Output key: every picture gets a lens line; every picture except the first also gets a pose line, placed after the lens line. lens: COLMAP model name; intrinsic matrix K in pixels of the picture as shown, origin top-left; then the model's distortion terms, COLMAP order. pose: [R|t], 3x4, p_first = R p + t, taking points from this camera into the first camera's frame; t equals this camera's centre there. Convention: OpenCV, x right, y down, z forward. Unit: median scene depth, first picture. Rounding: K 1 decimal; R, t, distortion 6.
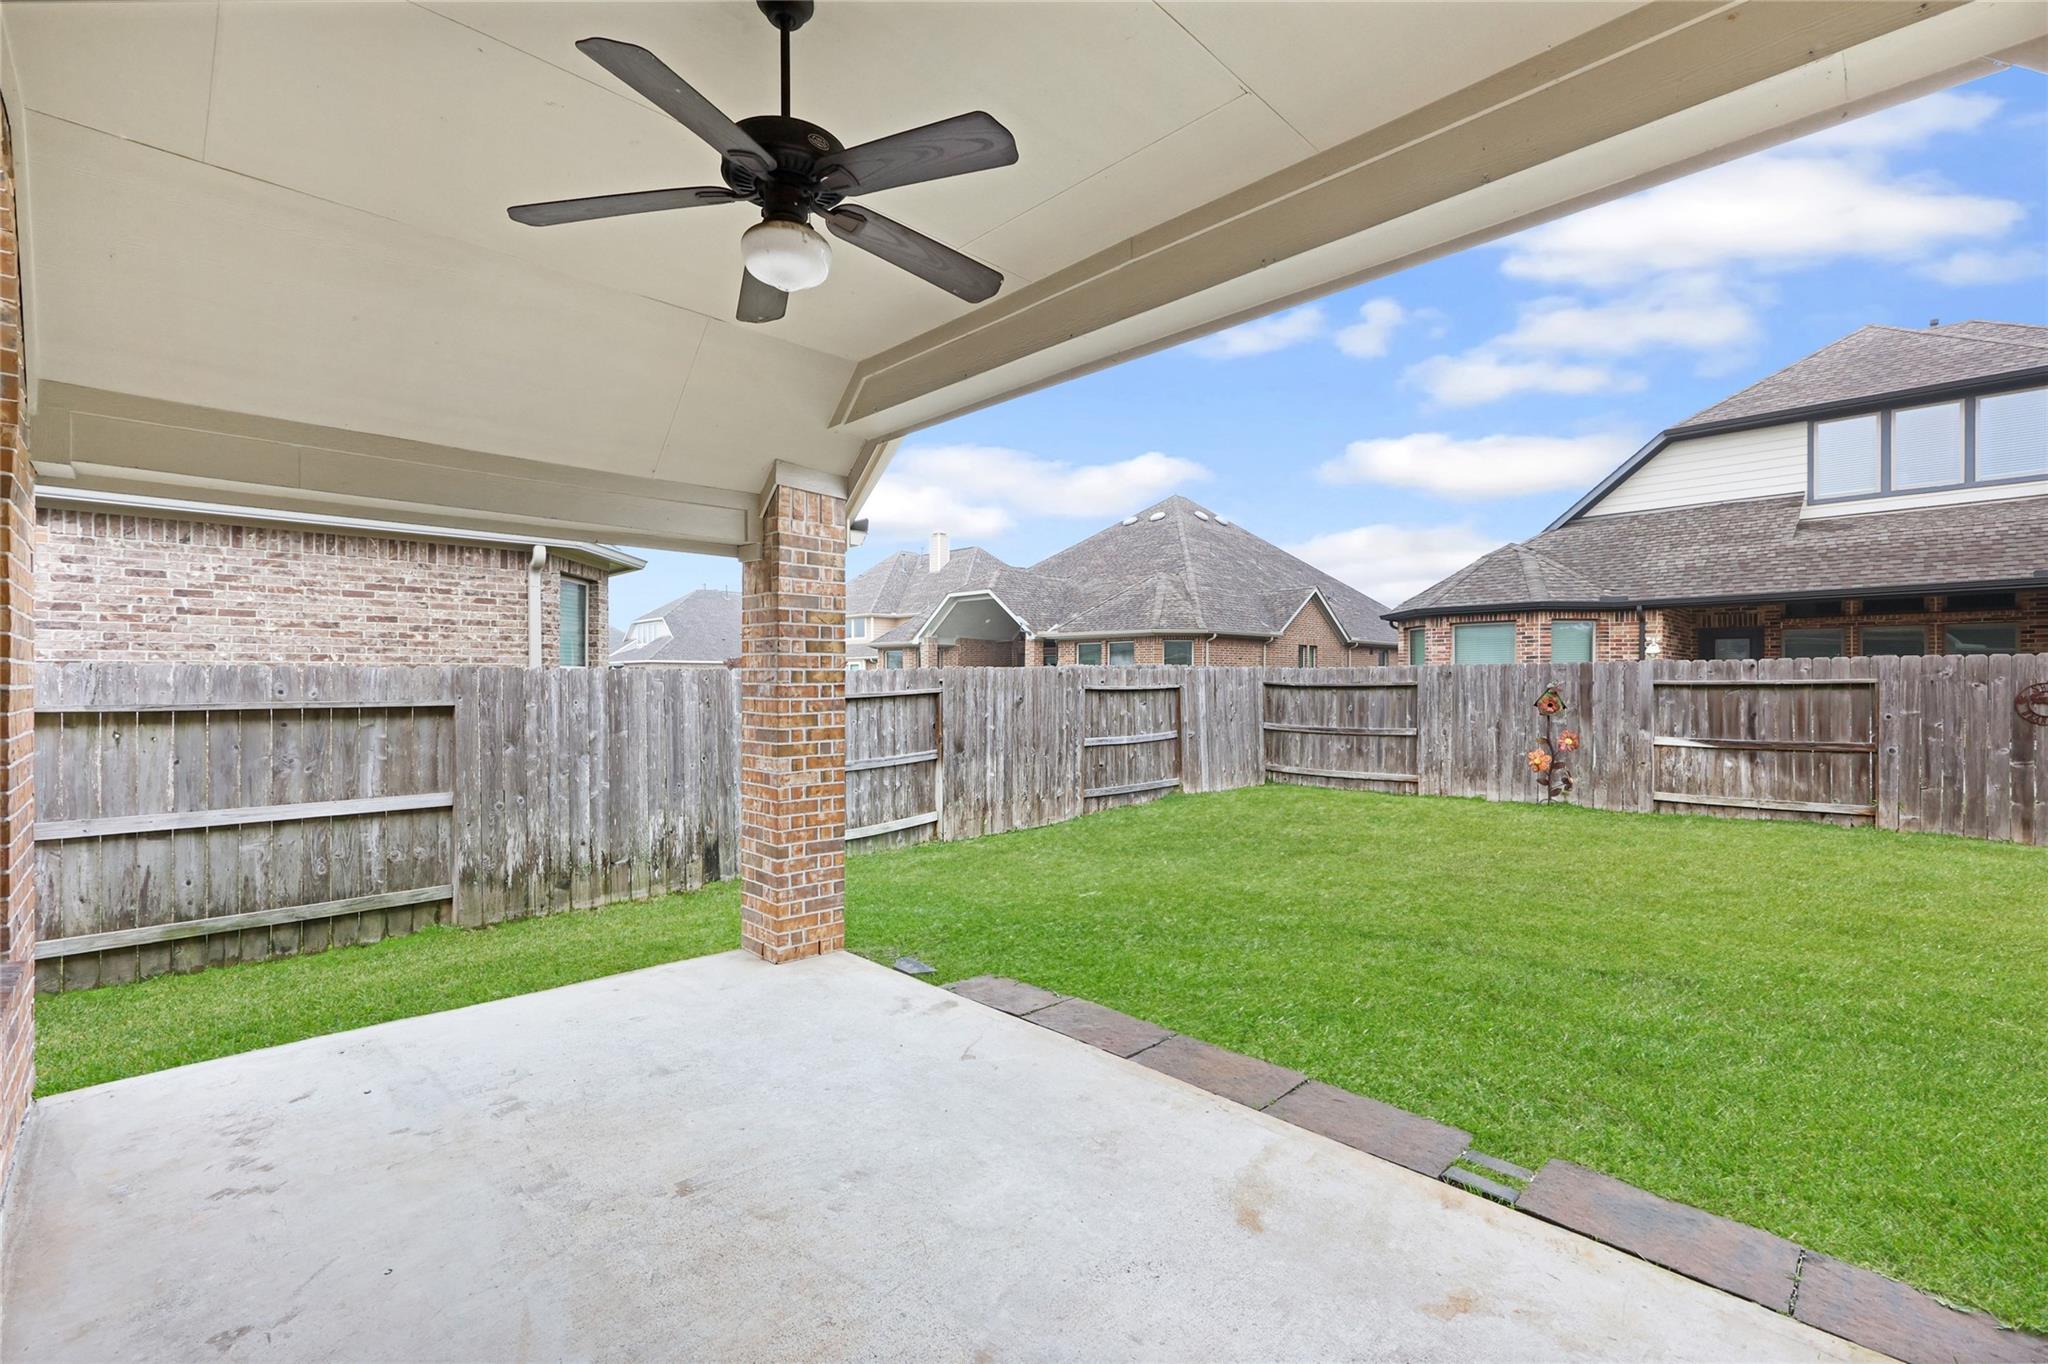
lens RADIAL K [[792.1, 0, 956.1], [0, 792.1, 682.7], [0, 0, 1]] dist [-0.001207, 0.000342]
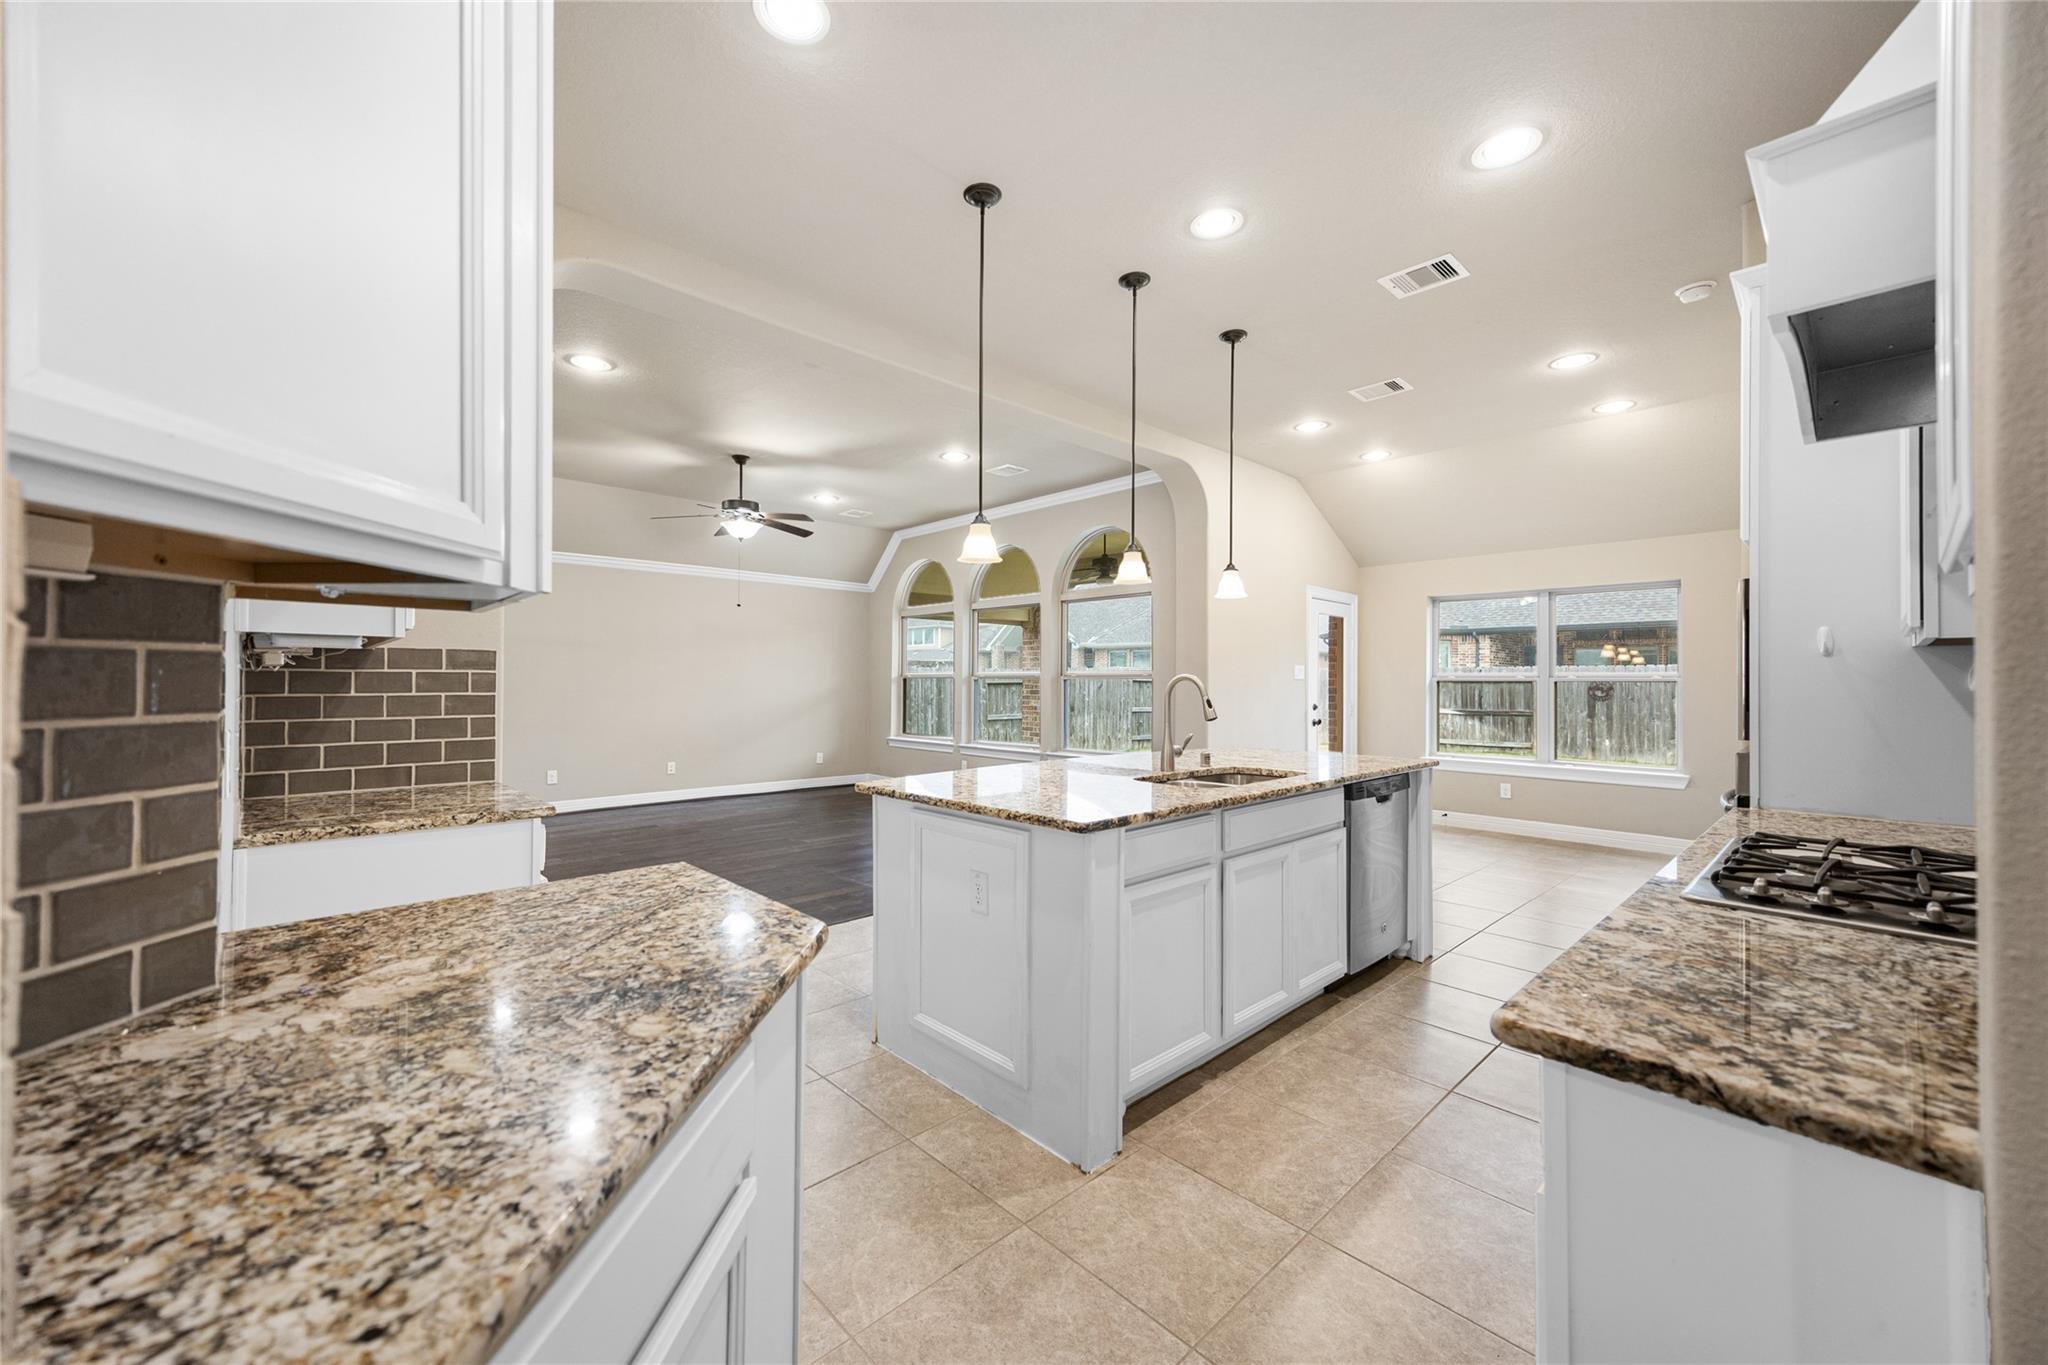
lens RADIAL K [[792.1, 0, 1026.5], [0, 792.1, 677.8], [0, 0, 1]] dist [-0.001207, 0.000342]
pose [[0.997025, 0.006522, 0.076800, -0.228297], [-0.005855, 0.999943, -0.008898, 0.019630], [-0.076853, 0.008422, 0.997007, -0.828571]]
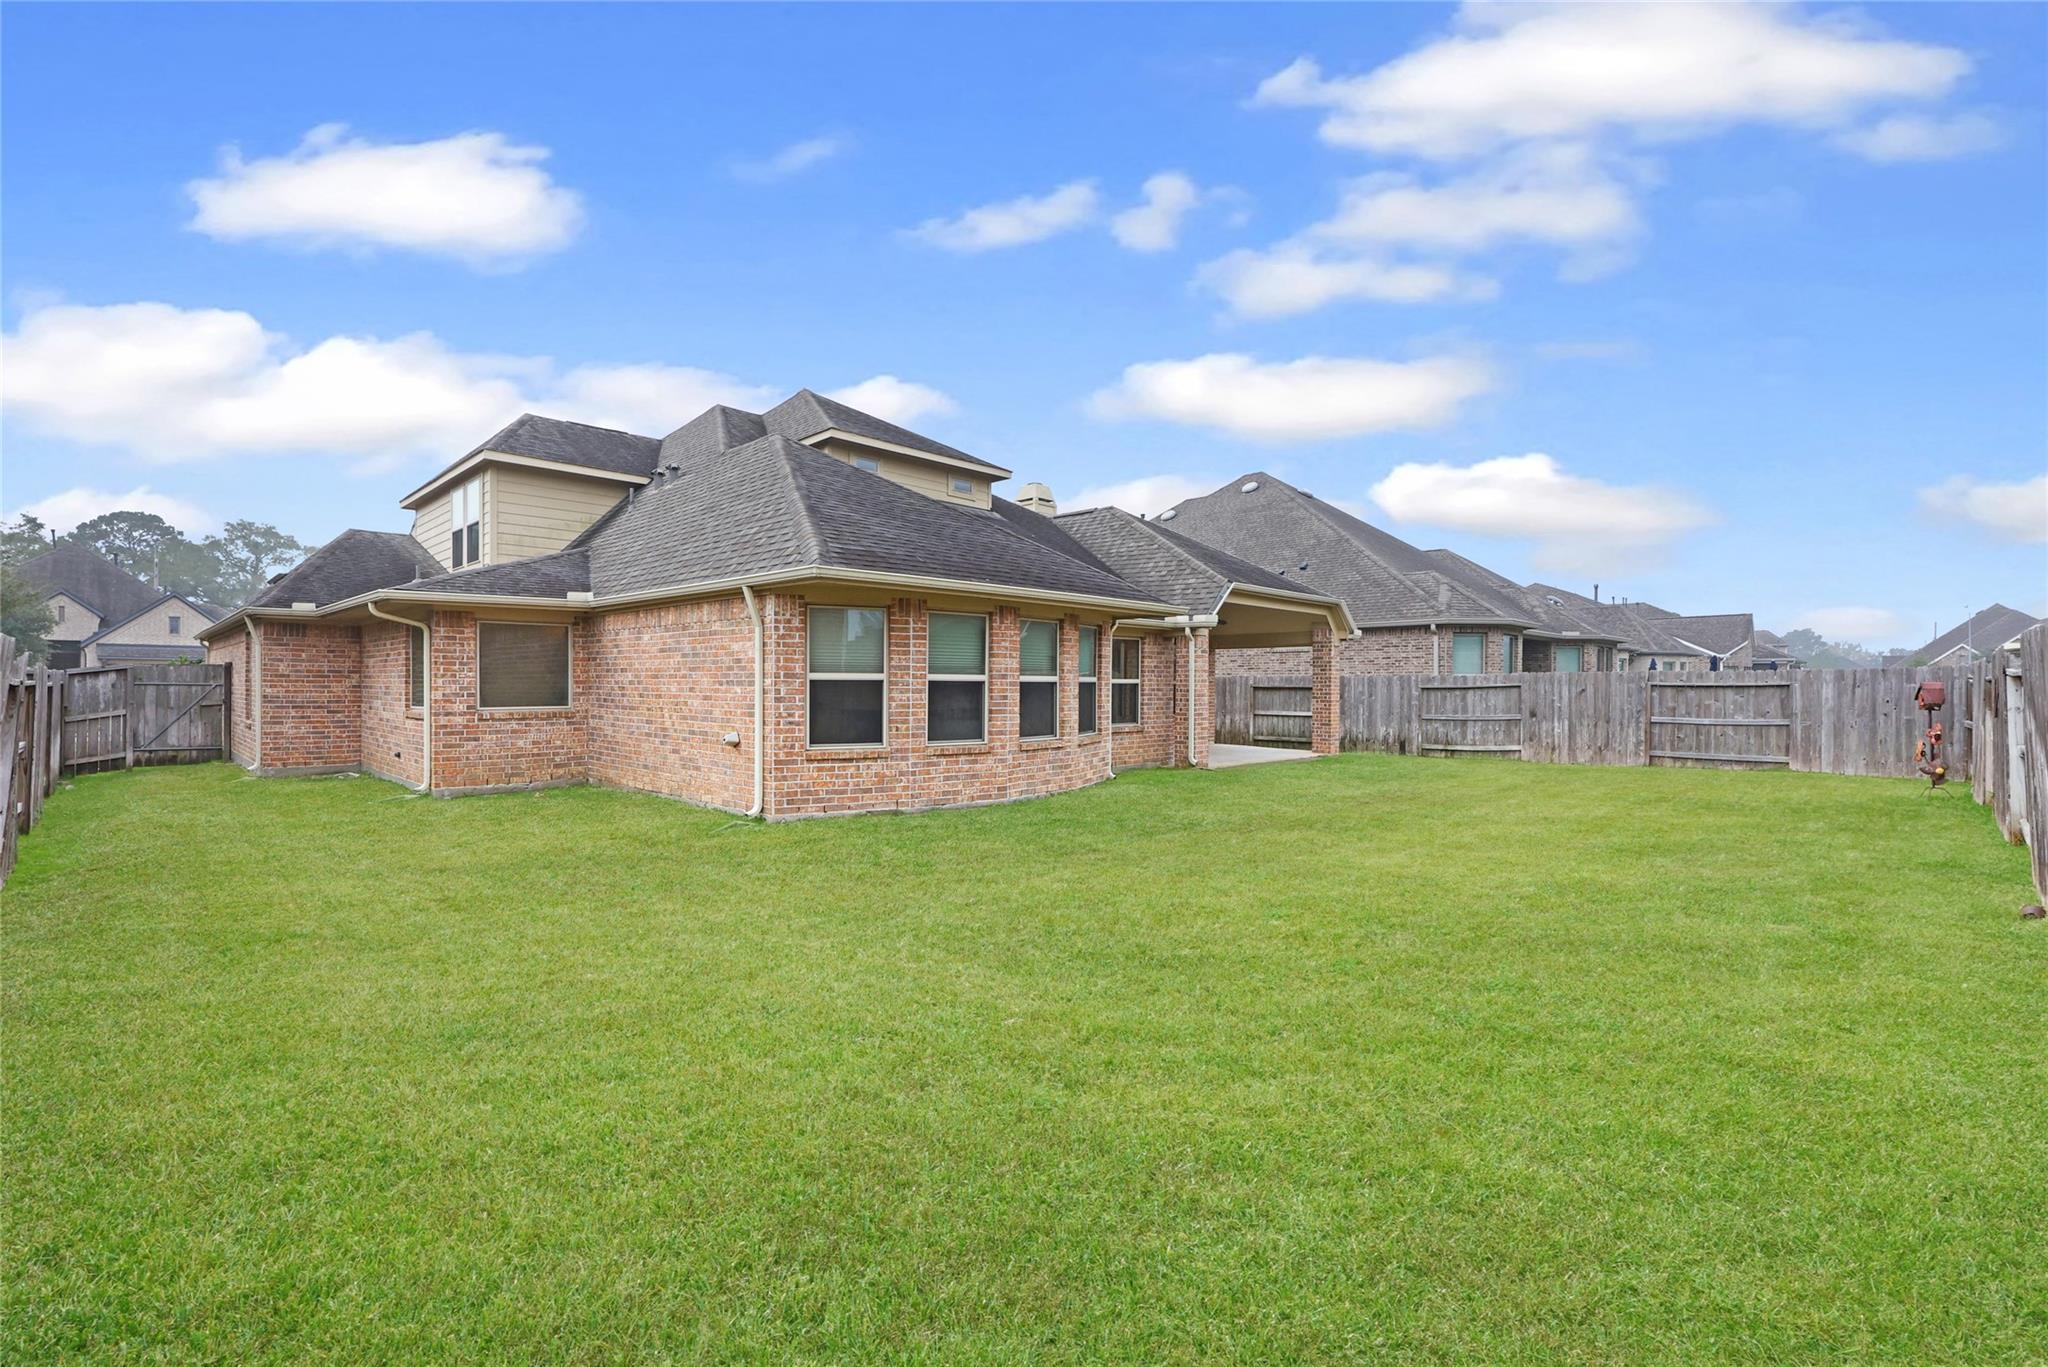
lens RADIAL K [[861.0, 0, 1027.3], [0, 861.0, 686.0], [0, 0, 1]] dist [-0.000636, 0.000126]
pose [[0.046770, -0.001645, -0.998904, 1.793520], [-0.006023, 0.999980, -0.001929, 0.021352], [0.998888, 0.006107, 0.046759, -0.293286]]
